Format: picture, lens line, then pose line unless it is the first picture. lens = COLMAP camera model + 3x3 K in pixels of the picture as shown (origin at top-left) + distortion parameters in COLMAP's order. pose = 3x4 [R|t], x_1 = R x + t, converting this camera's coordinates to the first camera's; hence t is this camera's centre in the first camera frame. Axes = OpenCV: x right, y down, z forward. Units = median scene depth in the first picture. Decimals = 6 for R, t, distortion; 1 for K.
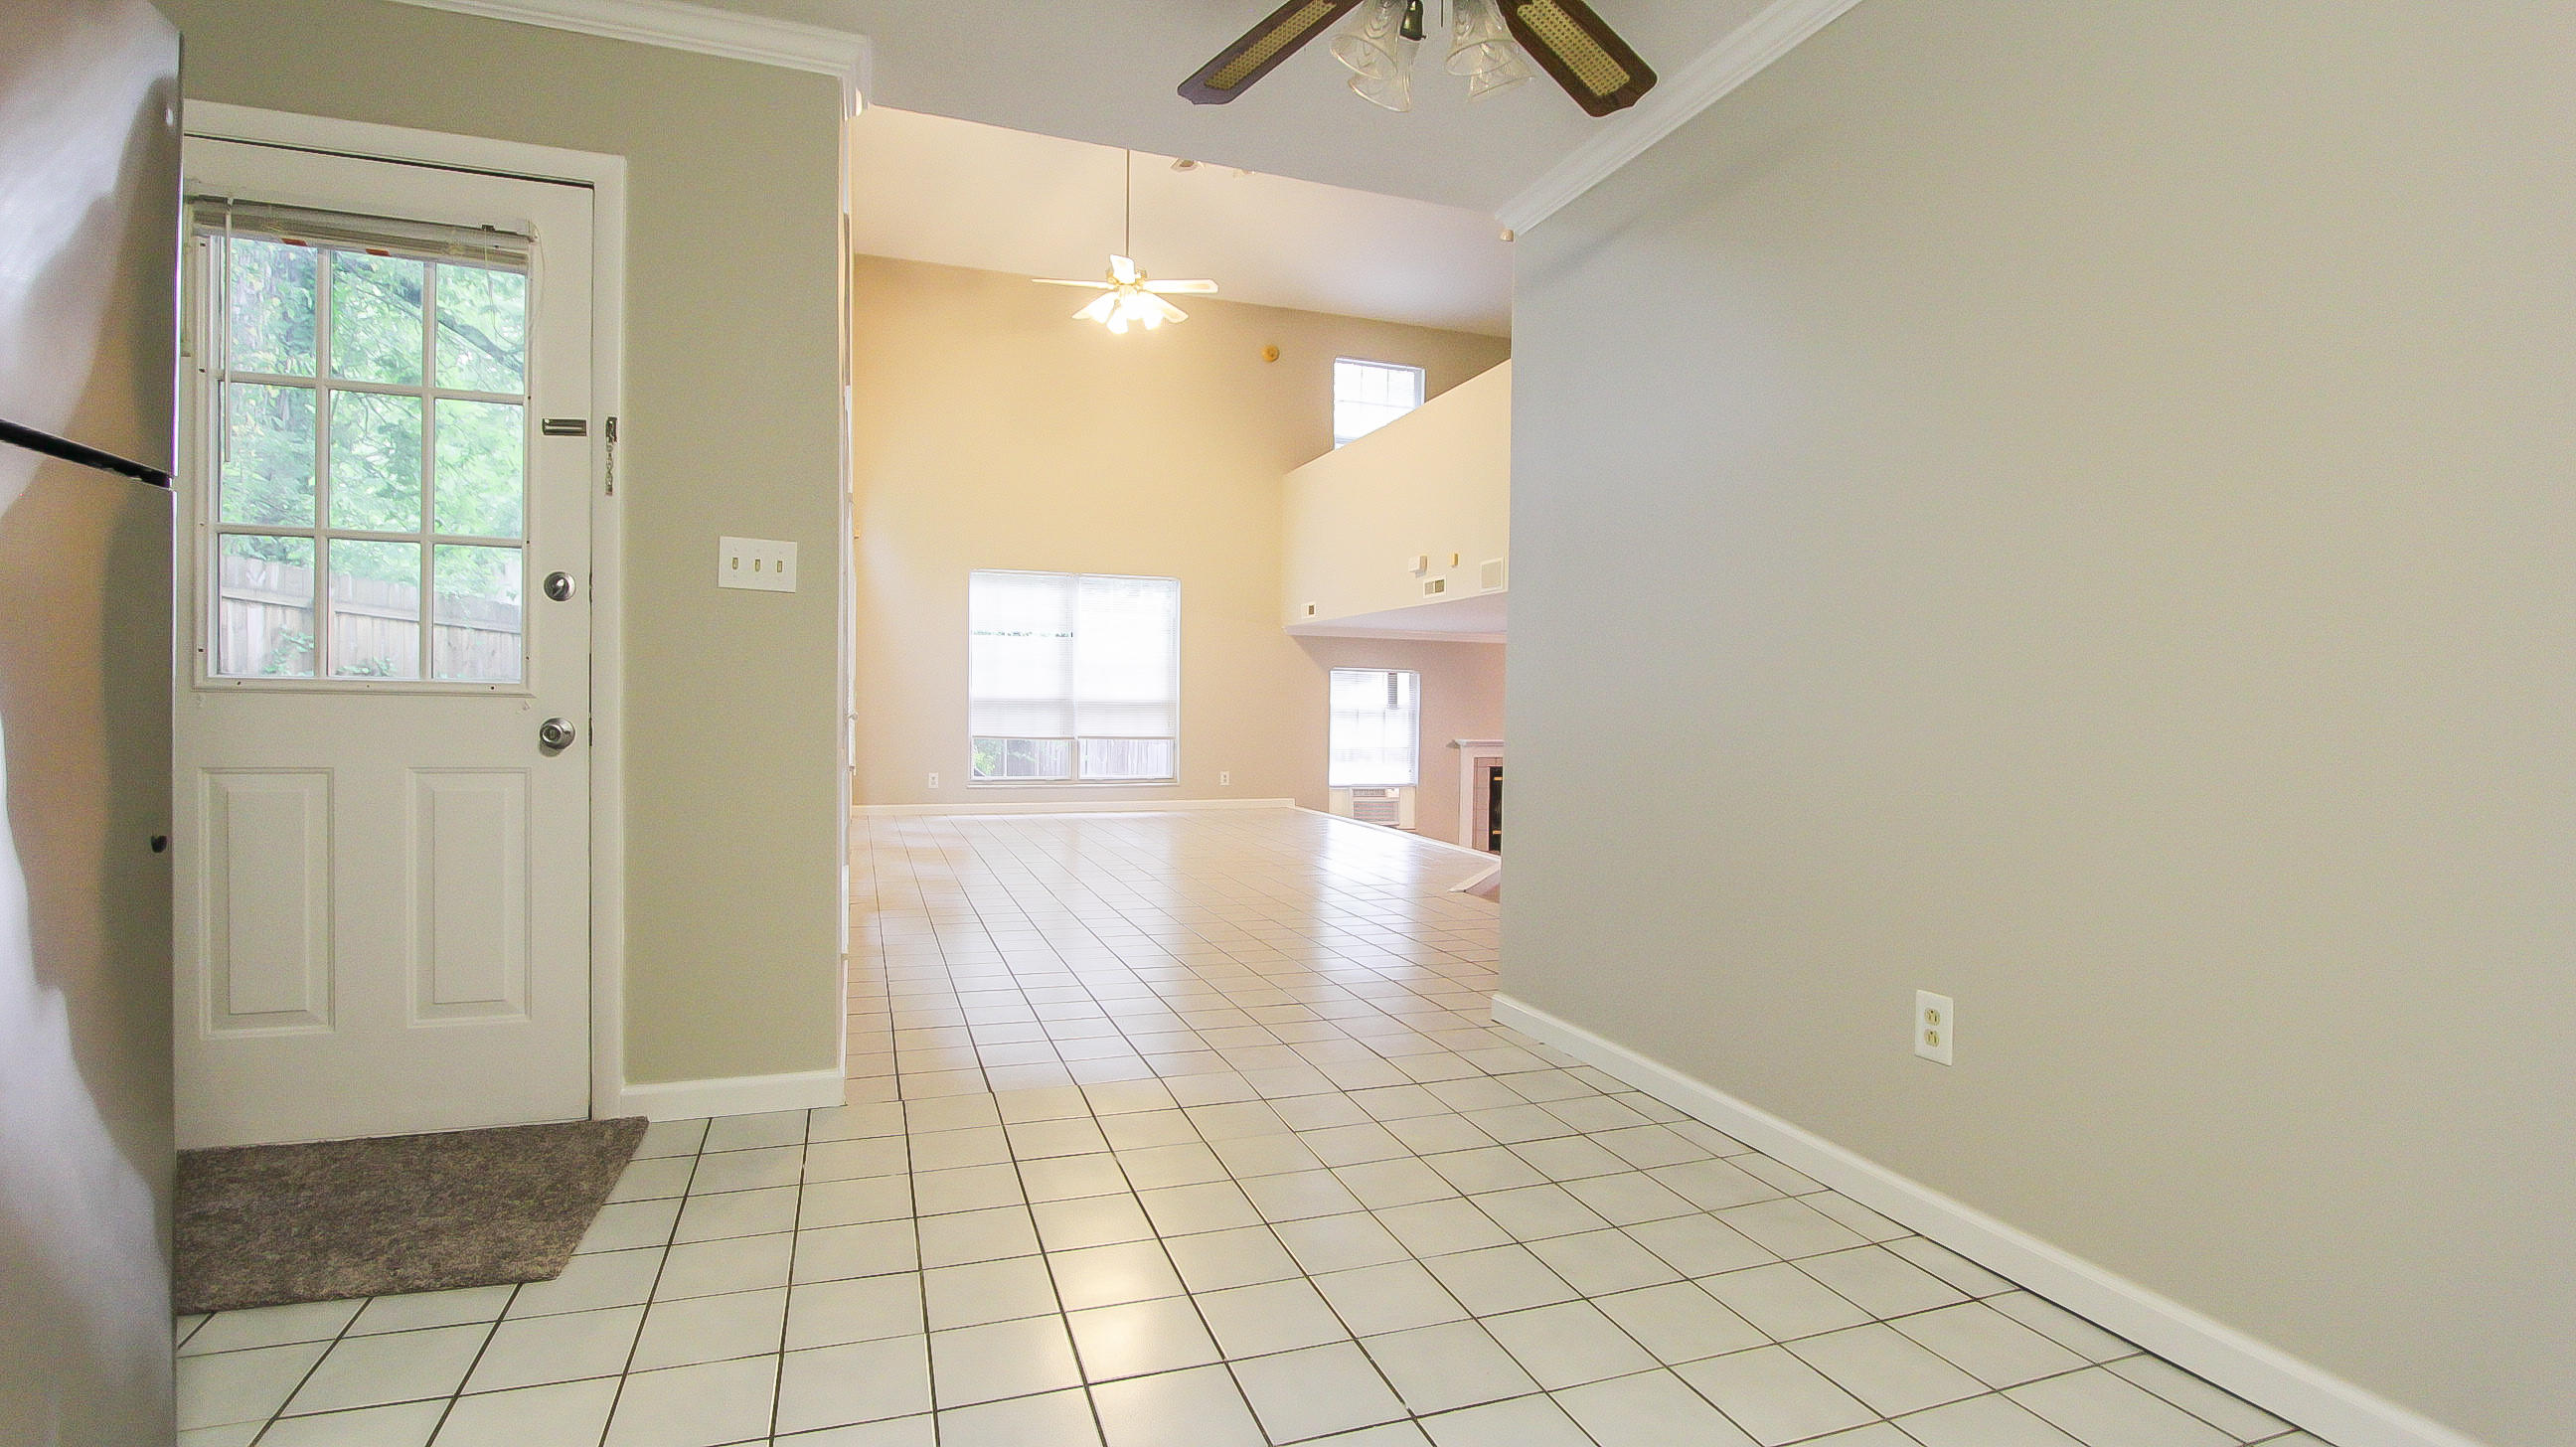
lens RADIAL K [[1183.1, 0, 1268.7], [0, 1183.1, 733.2], [0, 0, 1]] dist [-0.011425, 0.000420]
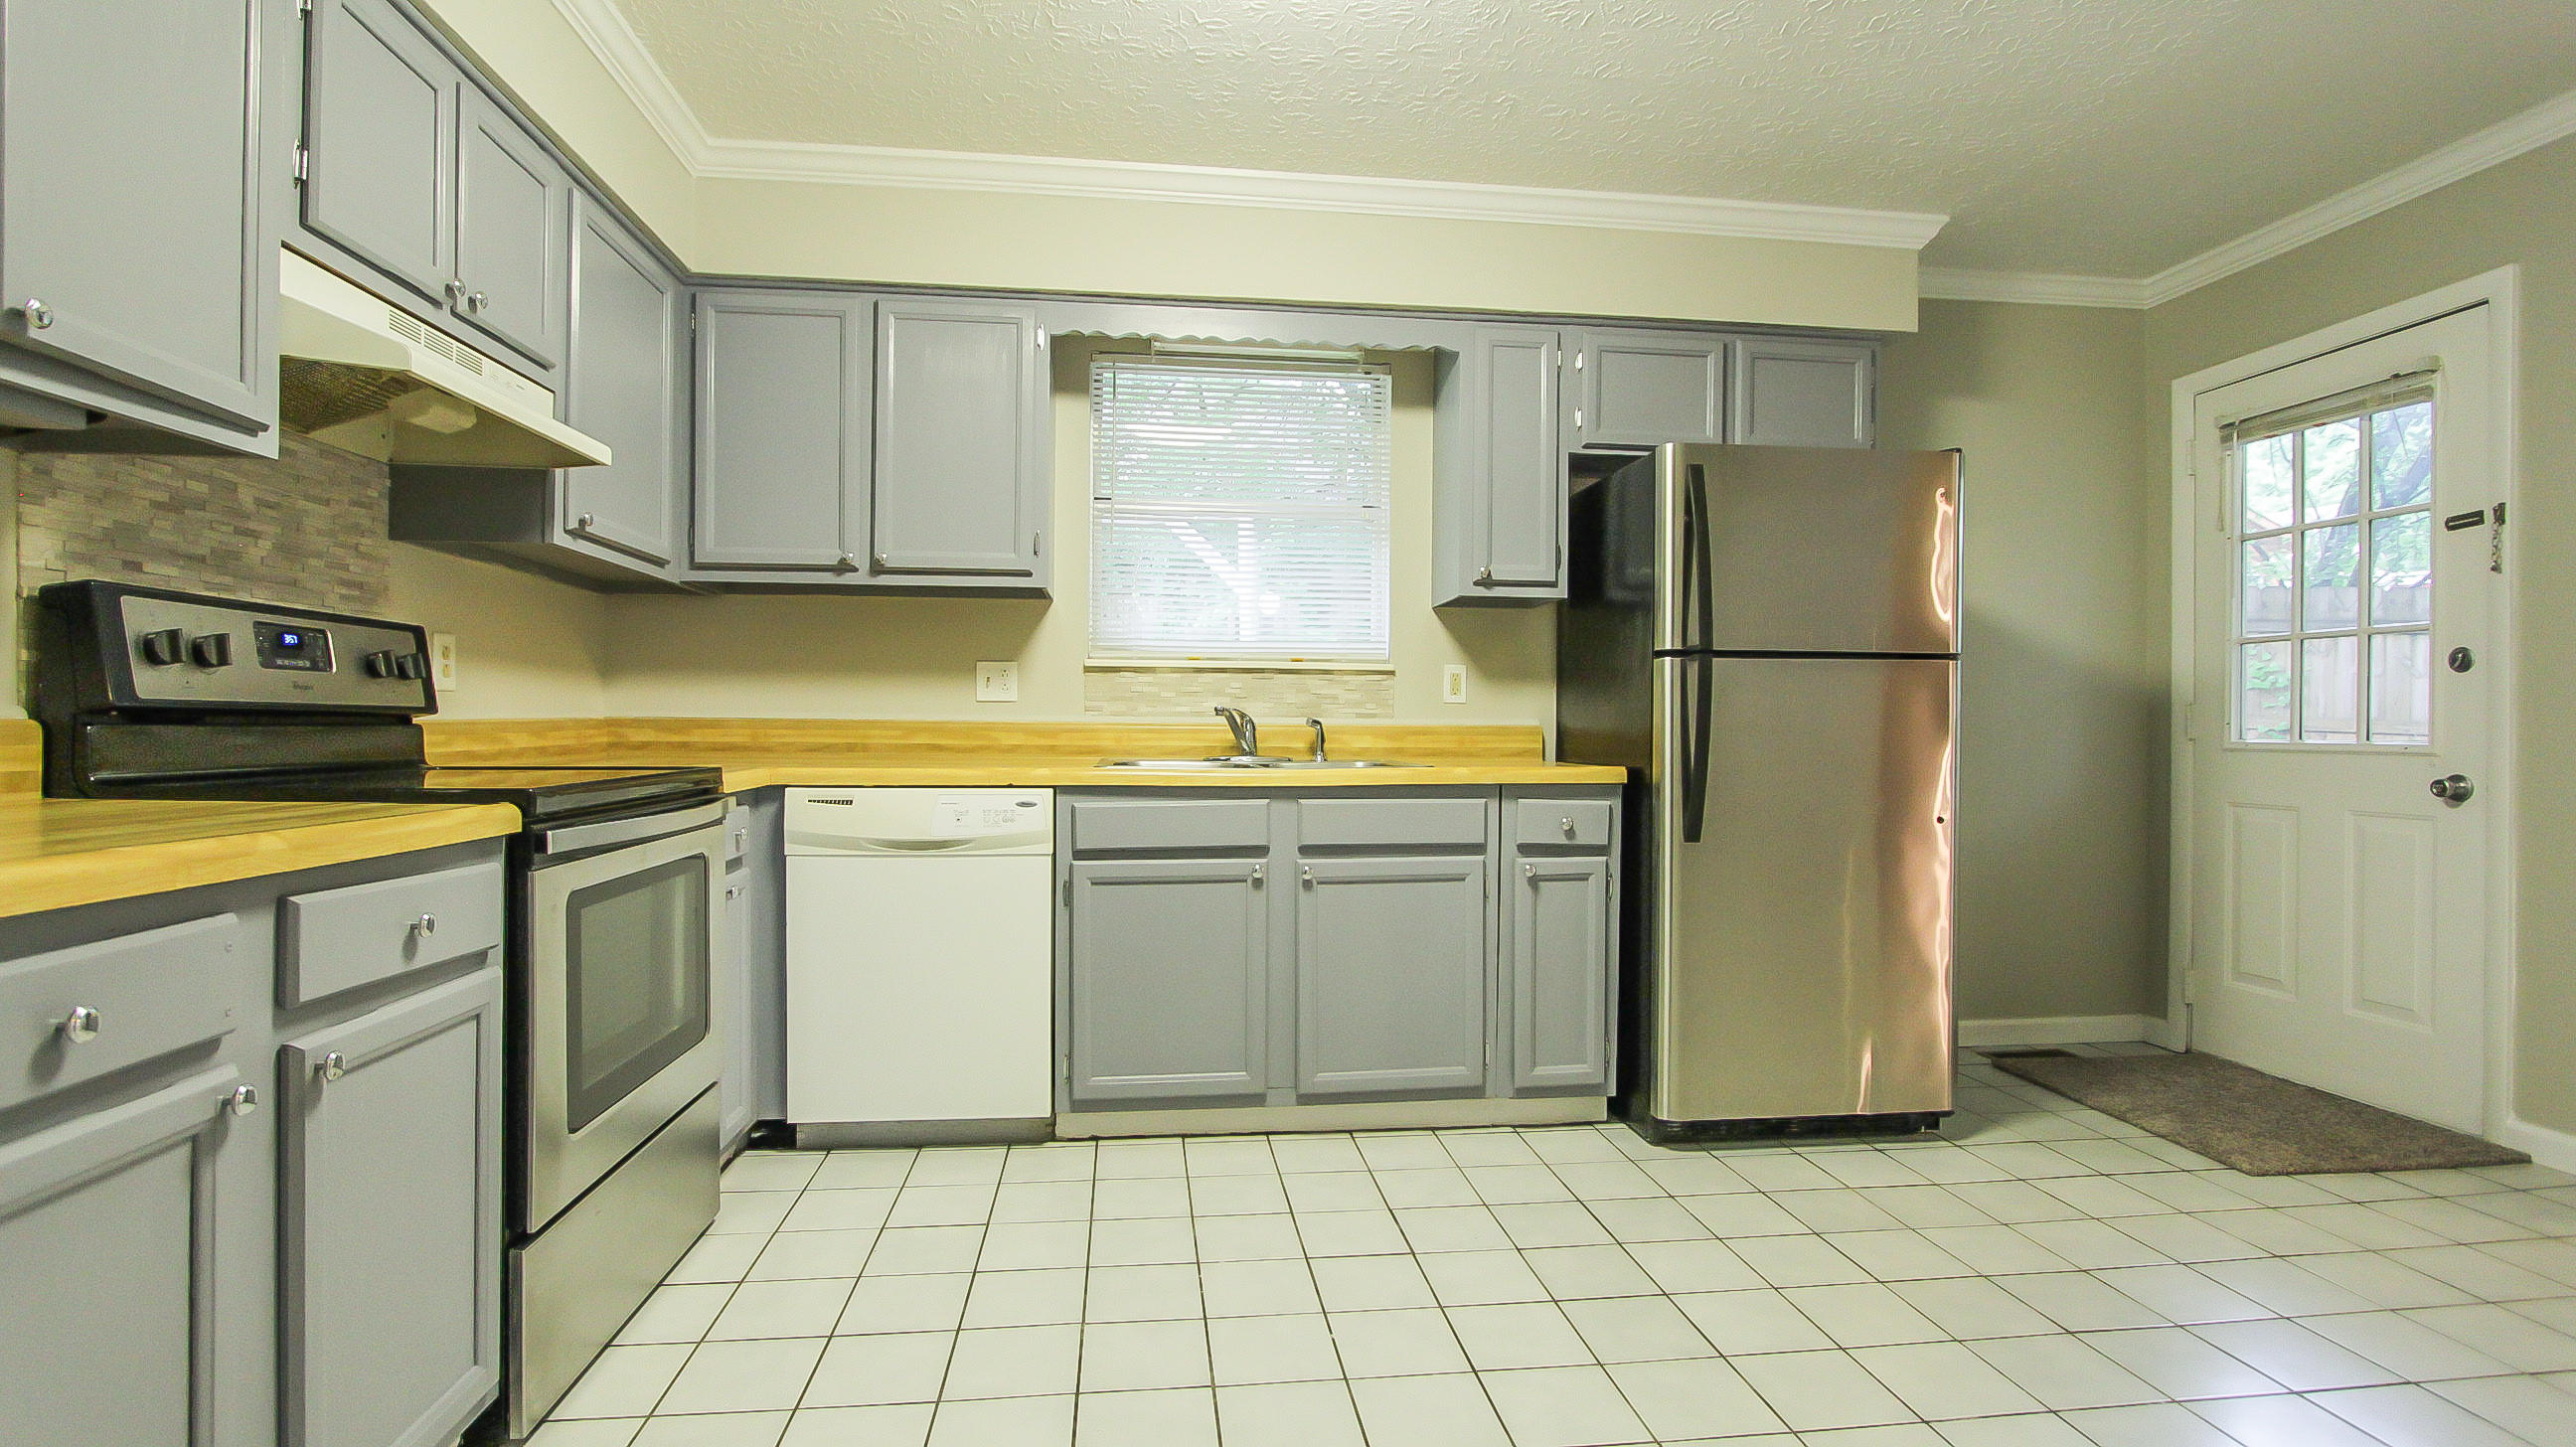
lens RADIAL K [[1183.1, 0, 1264.2], [0, 1183.1, 730.0], [0, 0, 1]] dist [-0.011425, 0.000420]
pose [[-0.216599, -0.018047, -0.976094, 0.195052], [-0.033848, 0.999367, -0.010967, -0.001160], [0.975674, 0.030663, -0.217072, 0.029237]]
